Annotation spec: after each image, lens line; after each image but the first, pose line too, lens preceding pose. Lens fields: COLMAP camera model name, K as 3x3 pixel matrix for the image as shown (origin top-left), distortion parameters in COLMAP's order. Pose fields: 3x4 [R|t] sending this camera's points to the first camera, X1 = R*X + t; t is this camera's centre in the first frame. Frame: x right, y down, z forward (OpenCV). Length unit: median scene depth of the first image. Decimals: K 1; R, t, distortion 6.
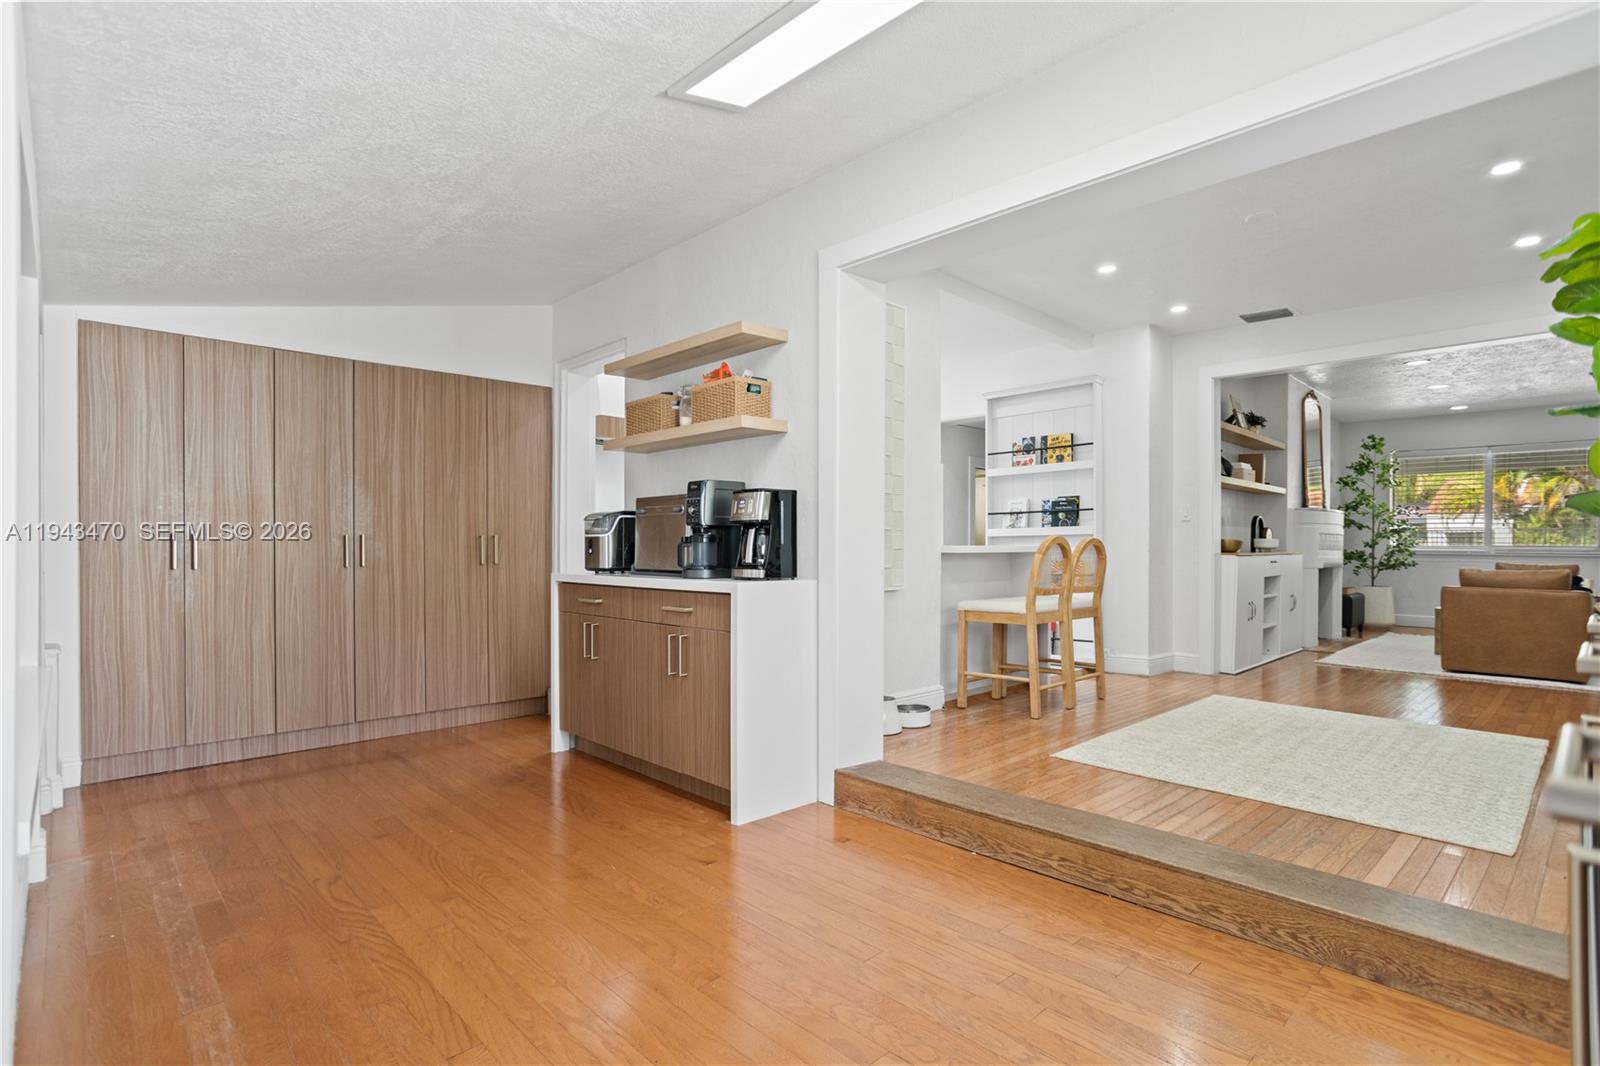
lens RADIAL K [[792.8, 0, 802.0], [0, 792.8, 556.9], [0, 0, 1]] dist [-0.002331, 0.000283]
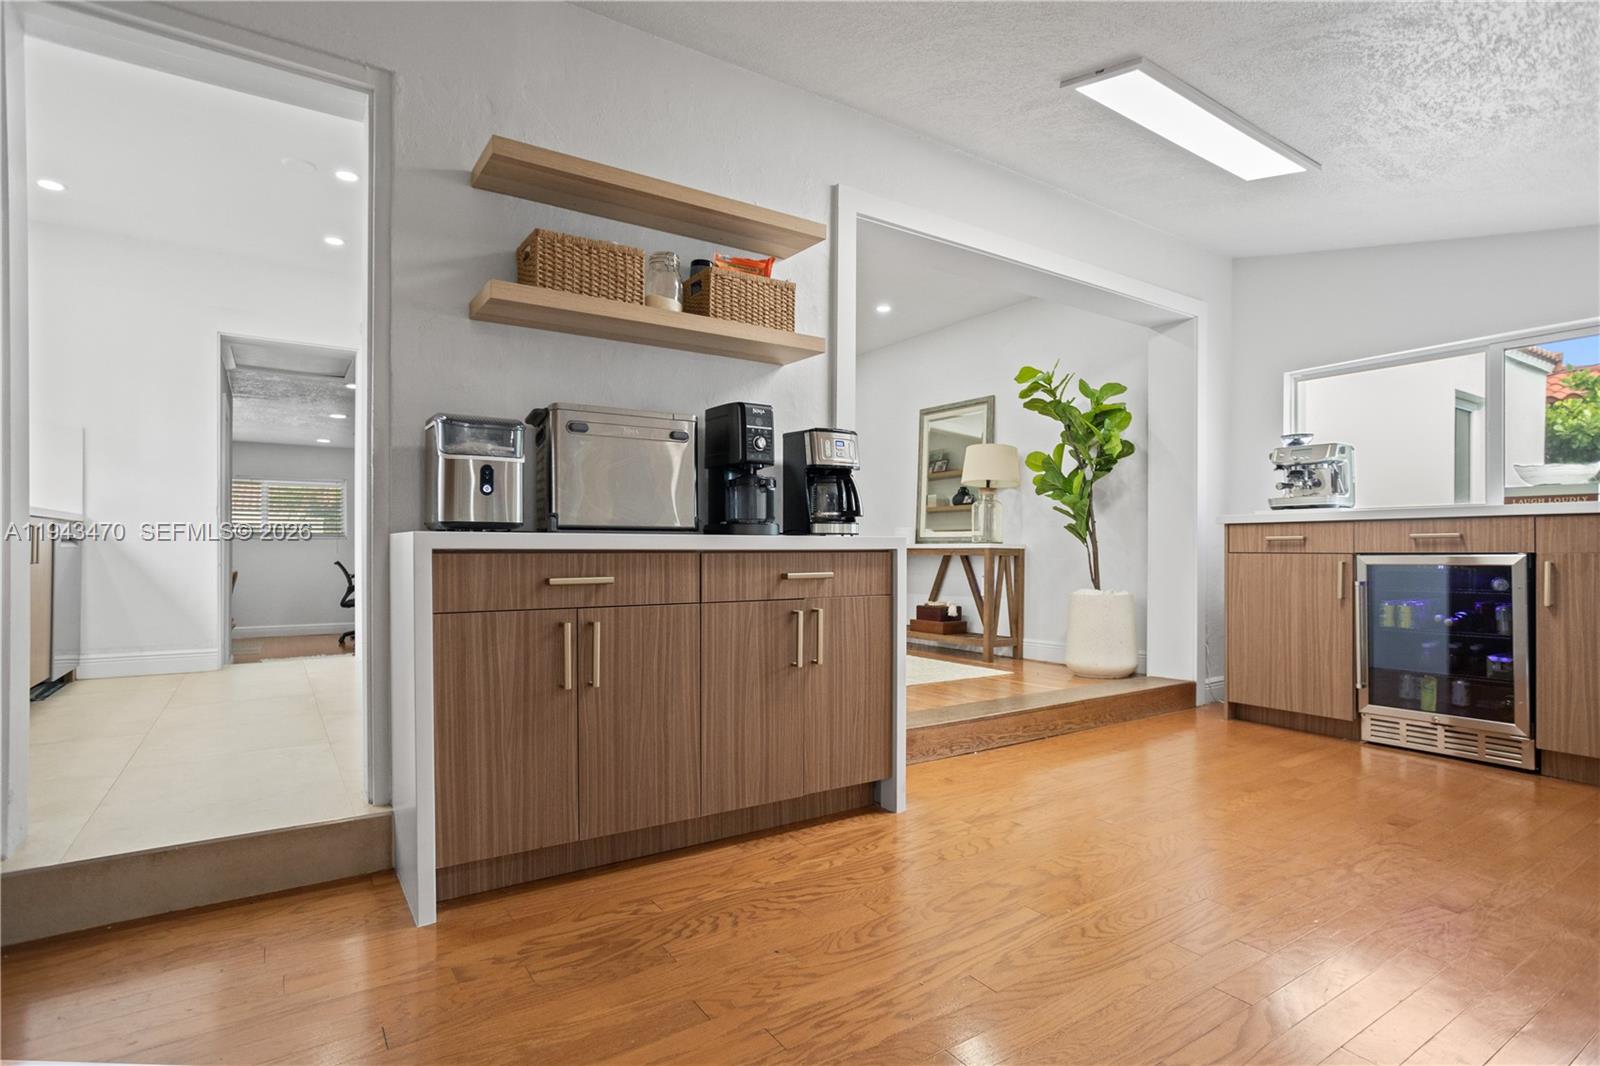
lens RADIAL K [[792.8, 0, 802.0], [0, 792.8, 556.9], [0, 0, 1]] dist [-0.002331, 0.000283]
pose [[0.182416, -0.013804, 0.983125, -0.466942], [0.015221, 0.999821, 0.011214, 0.020172], [-0.983104, 0.012918, 0.182593, 0.455591]]
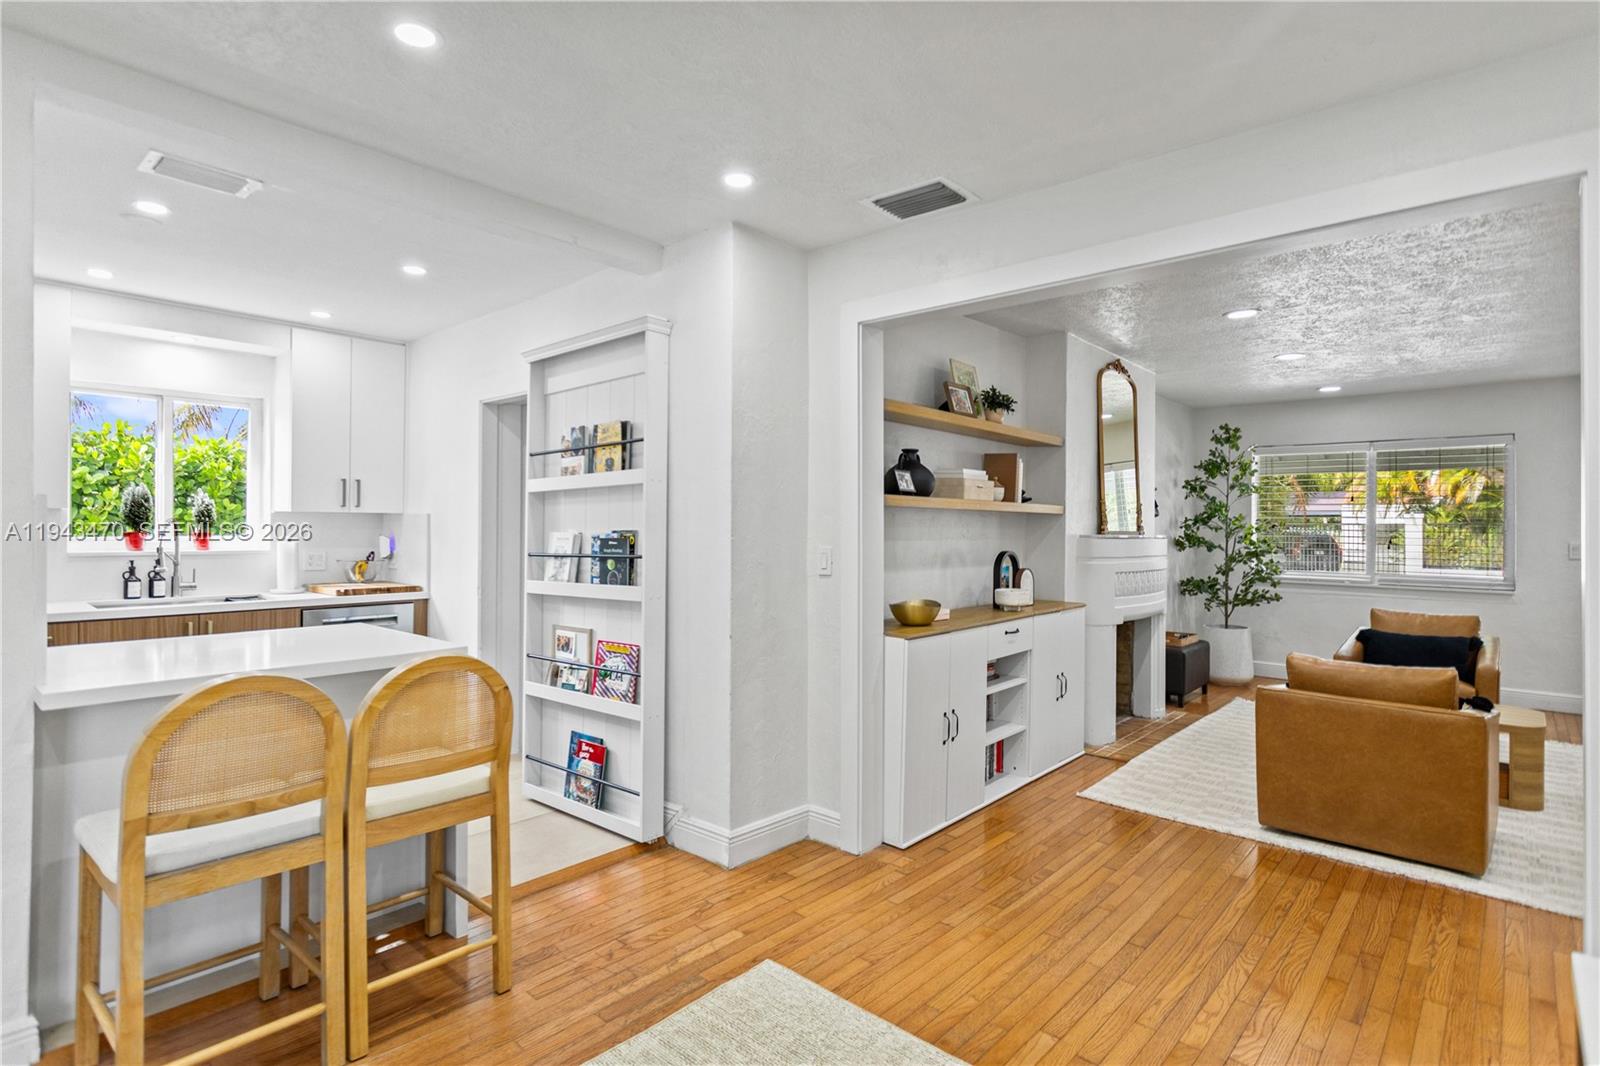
lens RADIAL K [[793.3, 0, 793.6], [0, 793.3, 538.4], [0, 0, 1]] dist [-0.001196, -0.025053]
pose [[0.998793, 0.001307, 0.049097, 0.417219], [-0.001331, 0.999999, 0.000453, -0.069610], [-0.049096, -0.000518, 0.998794, 0.414036]]
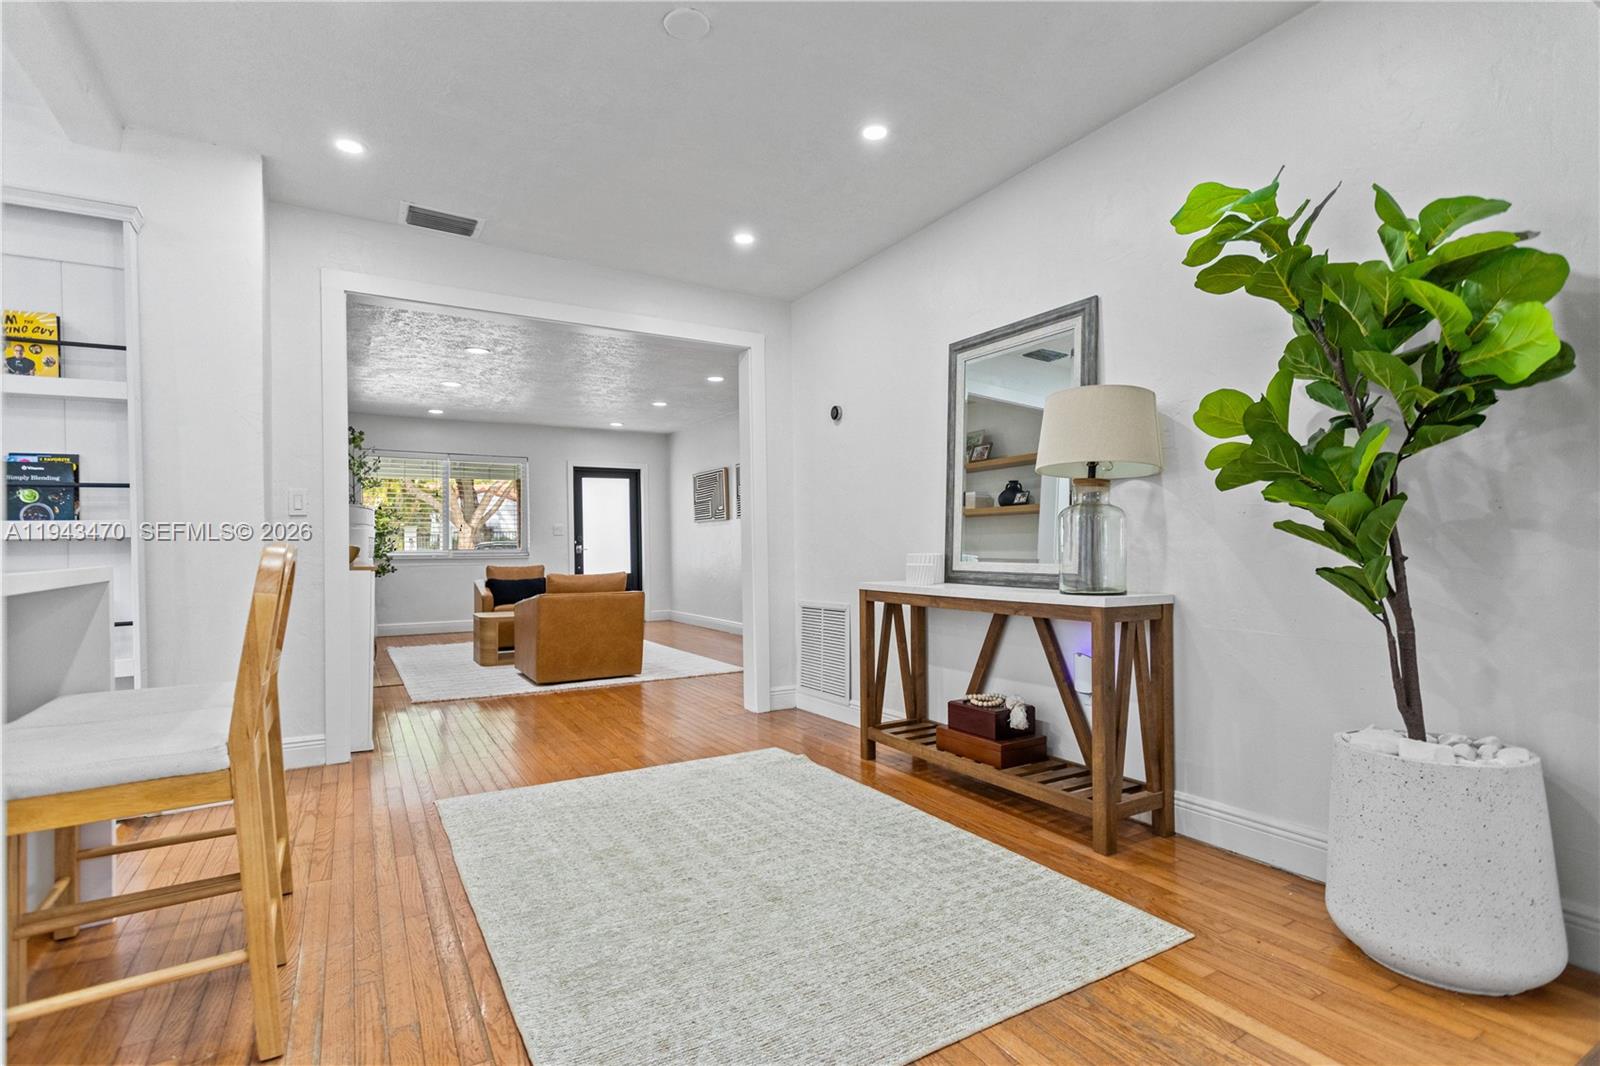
lens RADIAL K [[754.1, 0, 805.8], [0, 754.1, 537.7], [0, 0, 1]] dist [-0.000696, -0.000082]
pose [[0.230286, 0.001433, 0.973122, 0.019274], [0.026892, 0.999608, -0.007836, -0.013570], [-0.972751, 0.027973, 0.230157, 0.470195]]
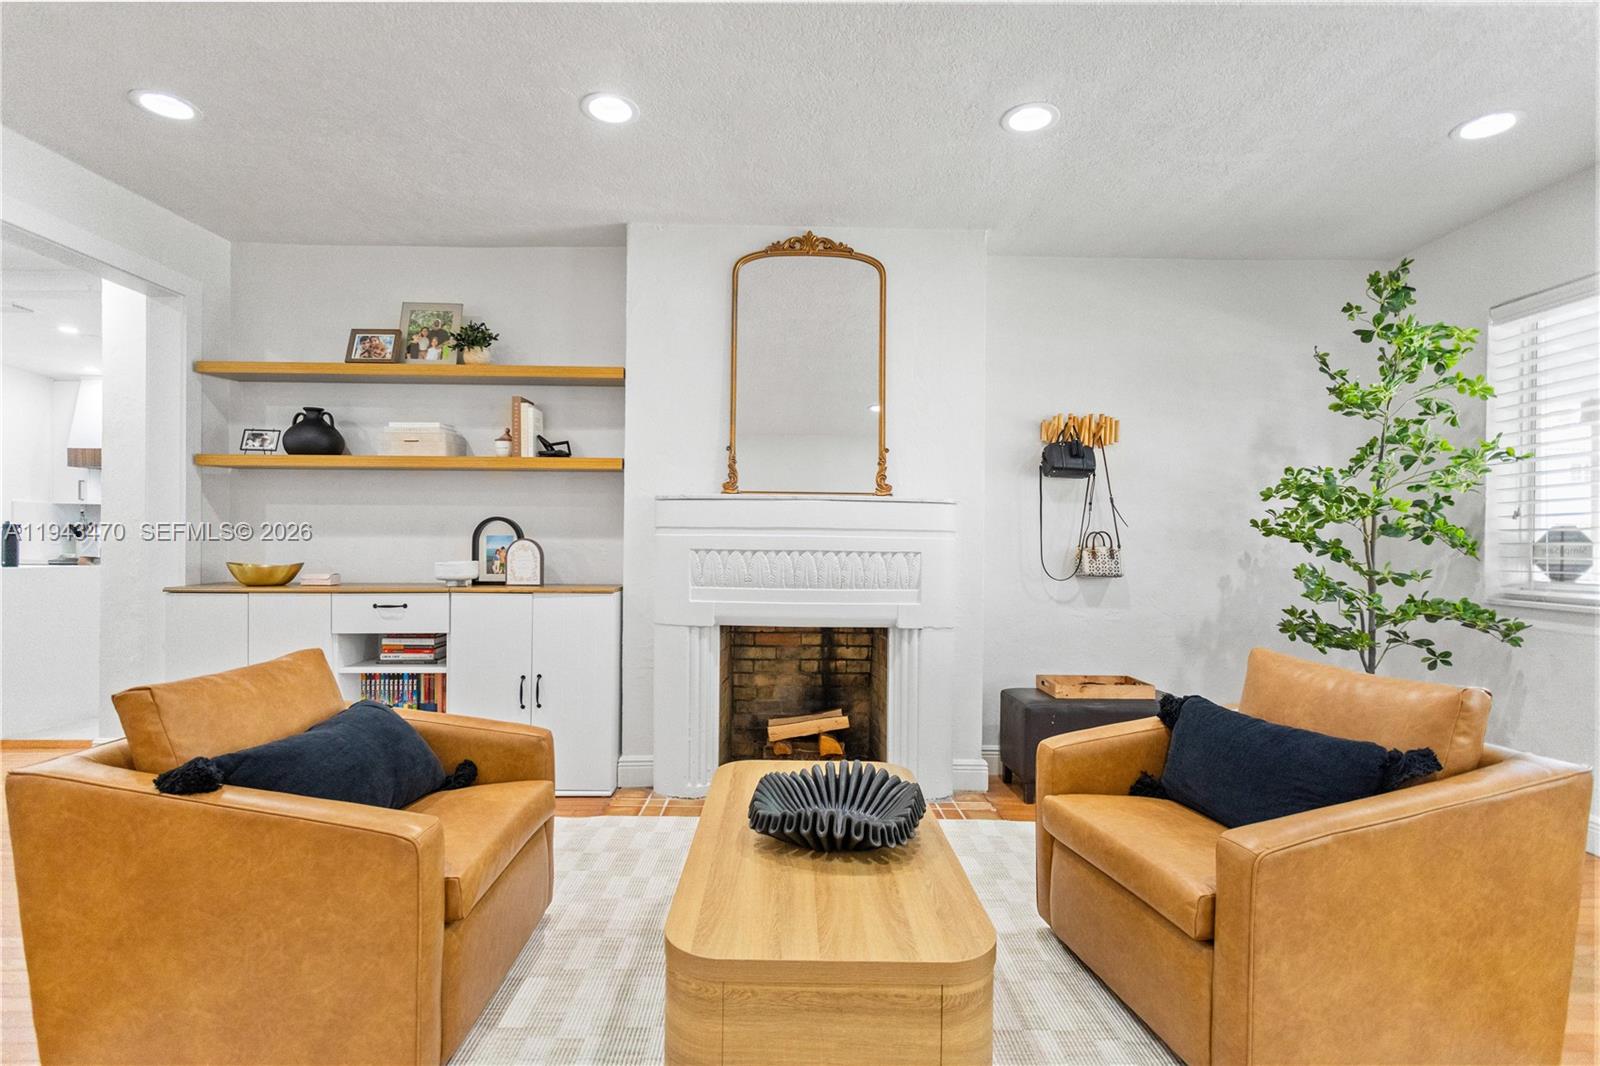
lens RADIAL K [[771.4, 0, 794.0], [0, 771.4, 531.8], [0, 0, 1]] dist [-0.037243, 0.050210]
pose [[0.705772, 0.000443, -0.708439, 1.199047], [-0.008946, 0.999926, -0.008288, -0.043687], [0.708382, 0.012187, 0.705724, 0.868472]]
